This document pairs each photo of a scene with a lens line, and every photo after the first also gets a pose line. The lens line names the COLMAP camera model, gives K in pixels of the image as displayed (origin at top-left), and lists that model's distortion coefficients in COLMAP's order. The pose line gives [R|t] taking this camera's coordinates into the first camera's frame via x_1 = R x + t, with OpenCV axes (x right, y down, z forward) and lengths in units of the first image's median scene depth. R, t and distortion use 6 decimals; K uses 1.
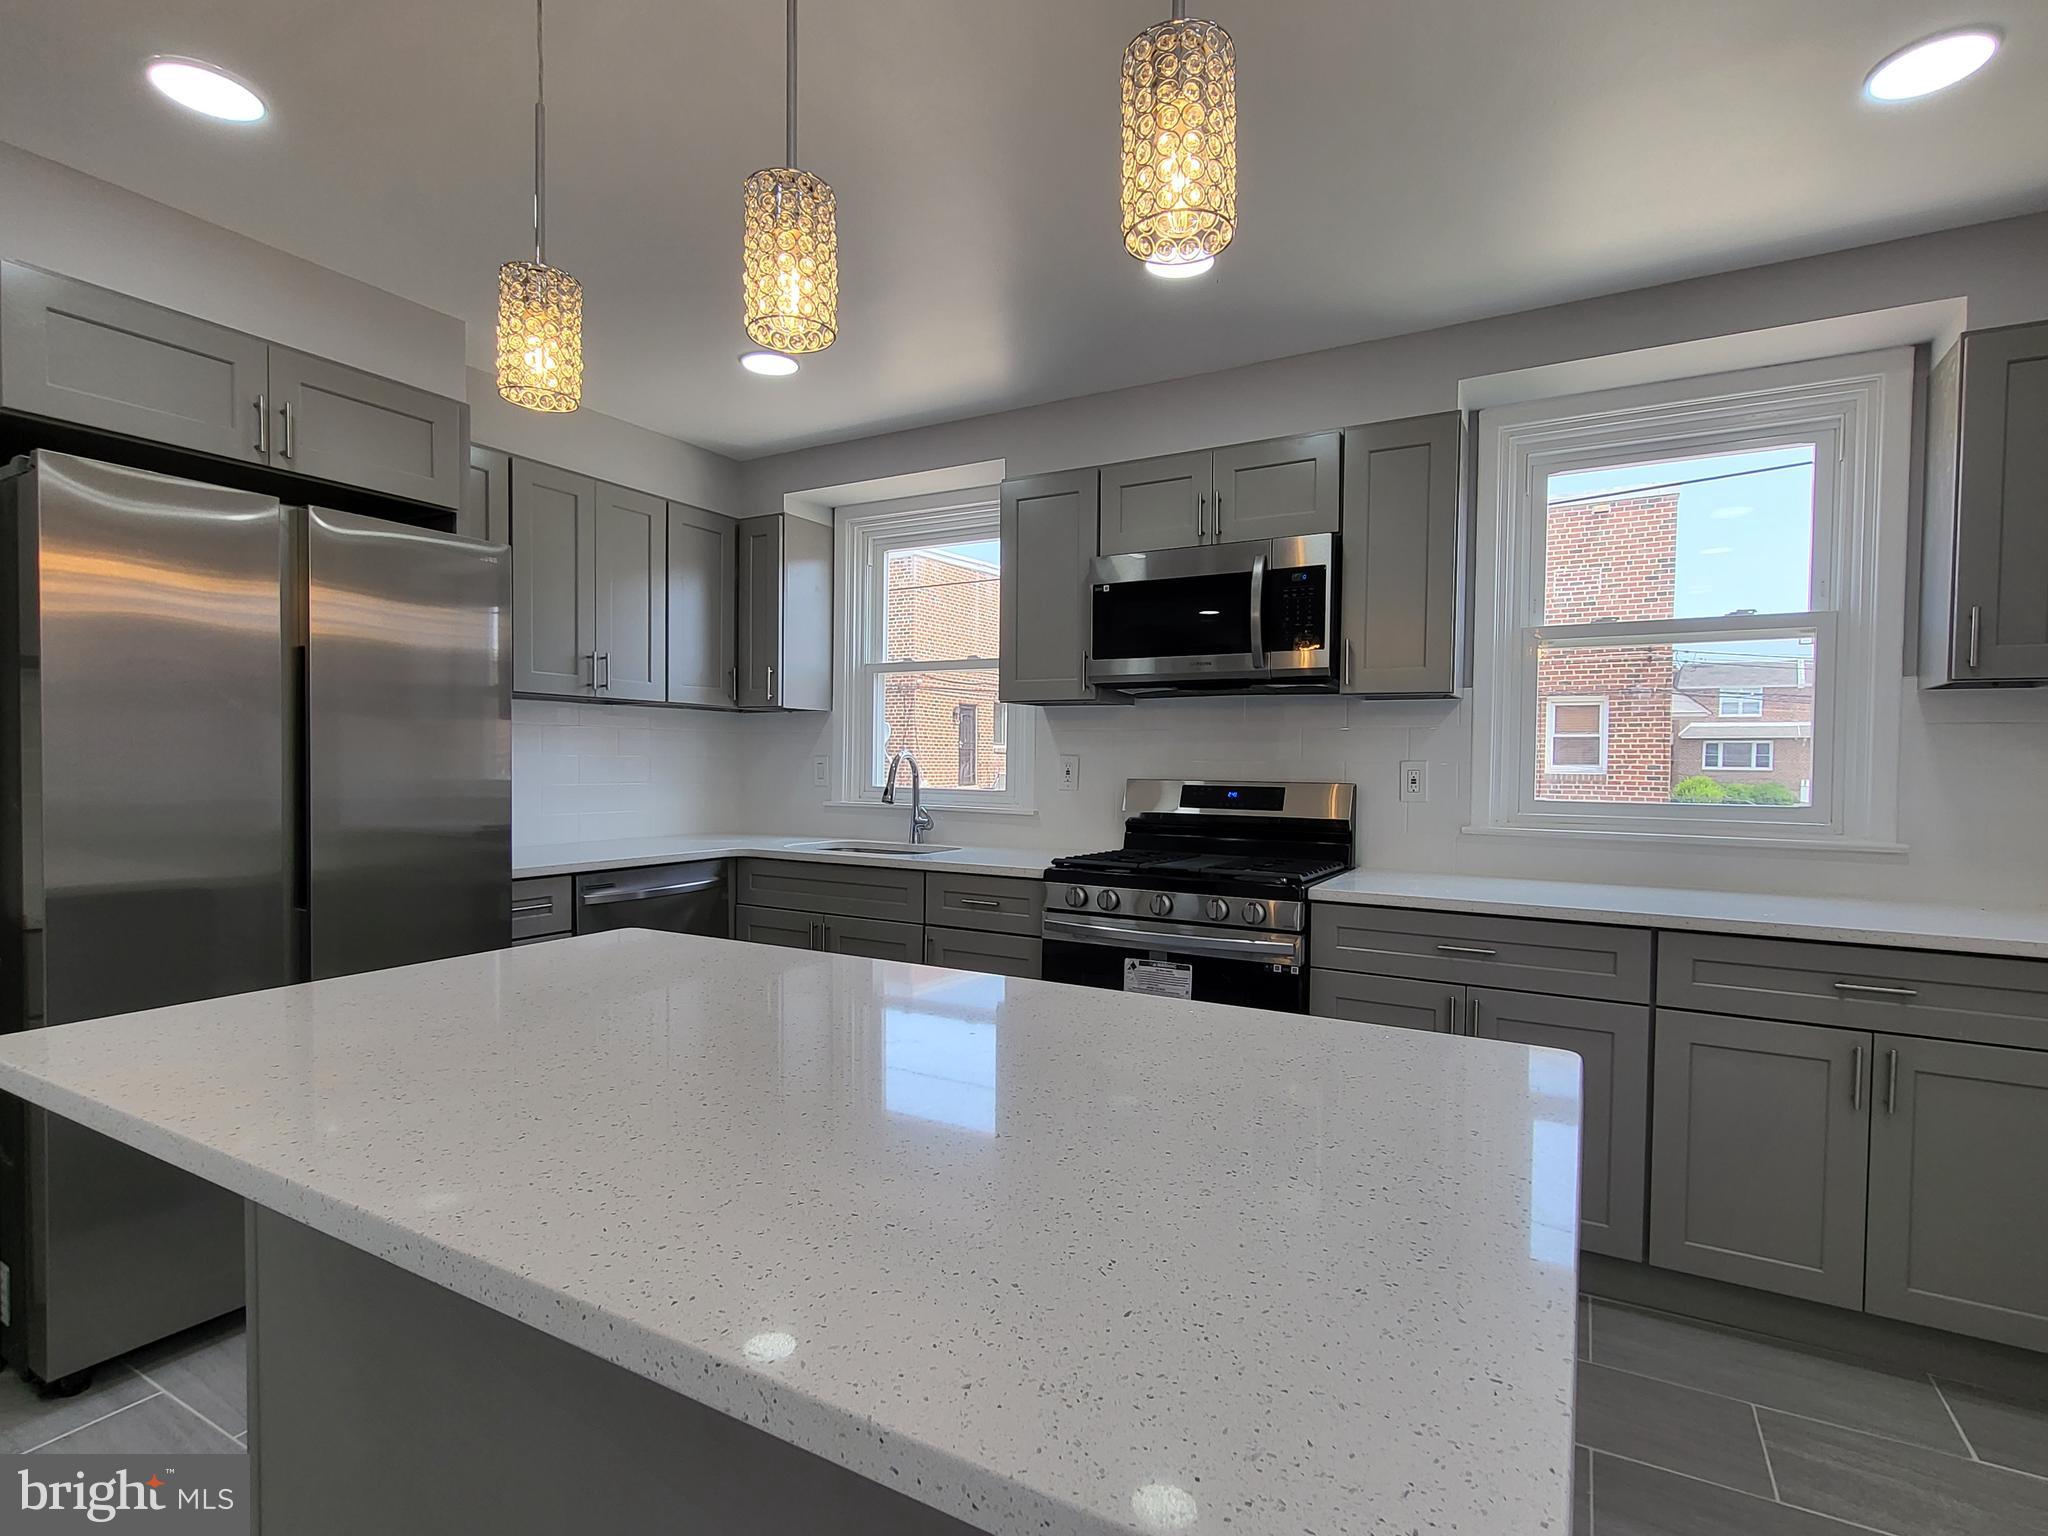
lens RADIAL K [[1022.3, 0, 1024.0], [0, 1022.3, 768.0], [0, 0, 1]] dist [0.001894, -0.000158]
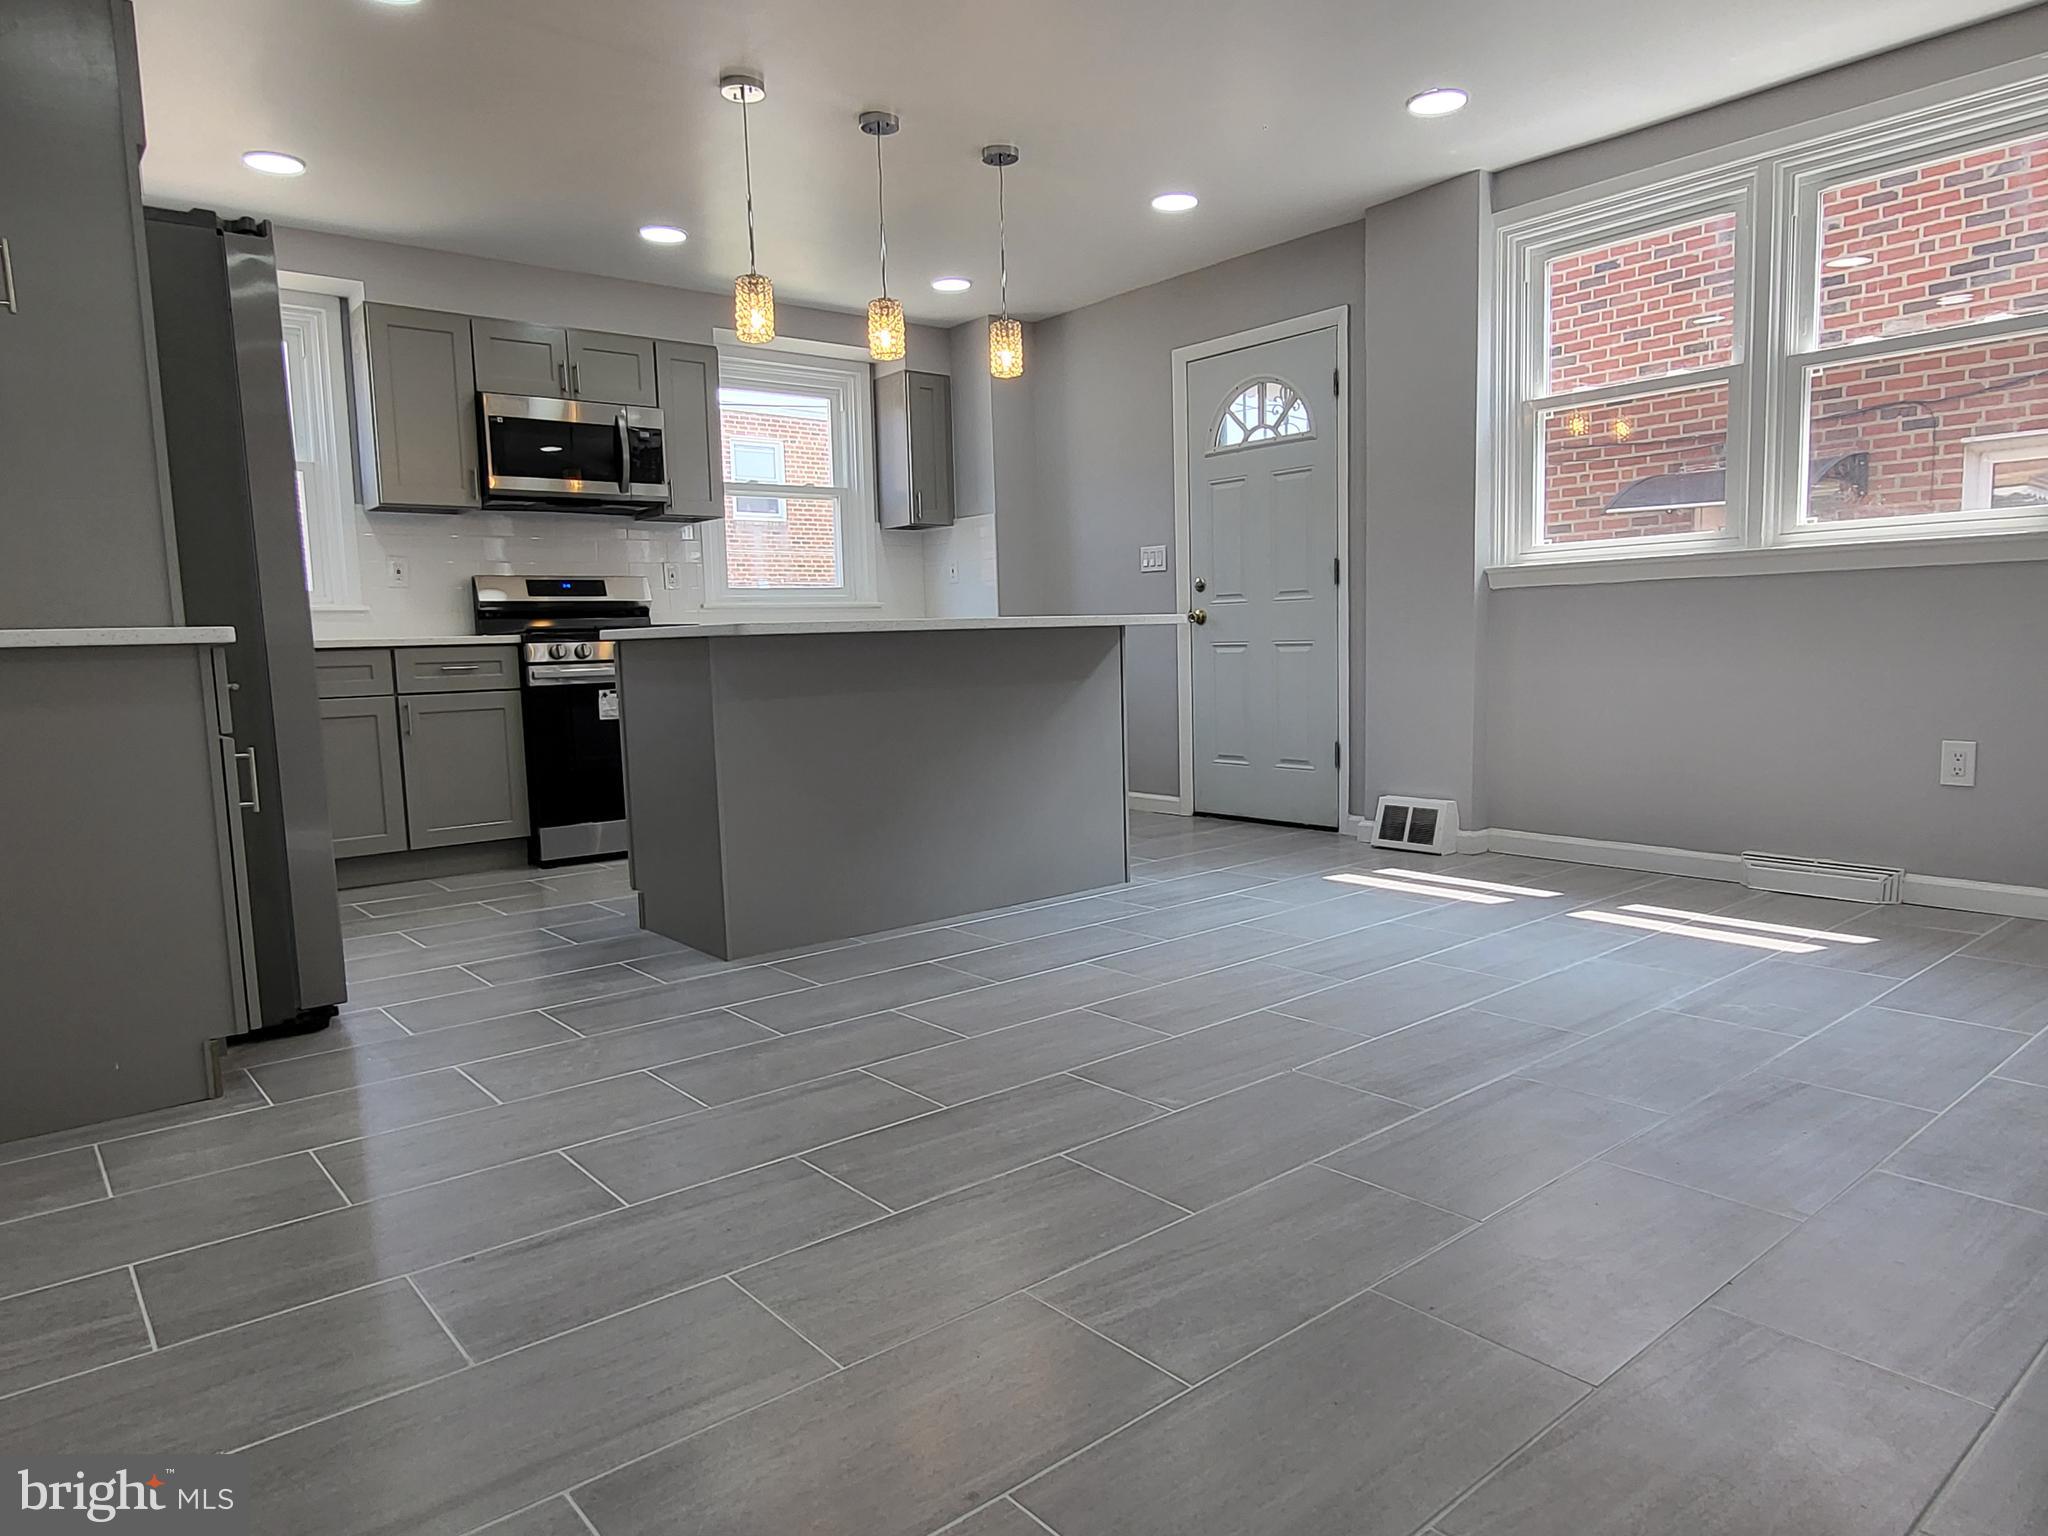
lens RADIAL K [[1291.3, 0, 1024.0], [0, 1291.3, 768.0], [0, 0, 1]] dist [0.004361, -0.001214]
pose [[0.361942, -0.115318, 0.925040, -1.274492], [0.038995, 0.993323, 0.108572, 0.110797], [-0.931385, -0.003225, 0.364023, -0.206421]]
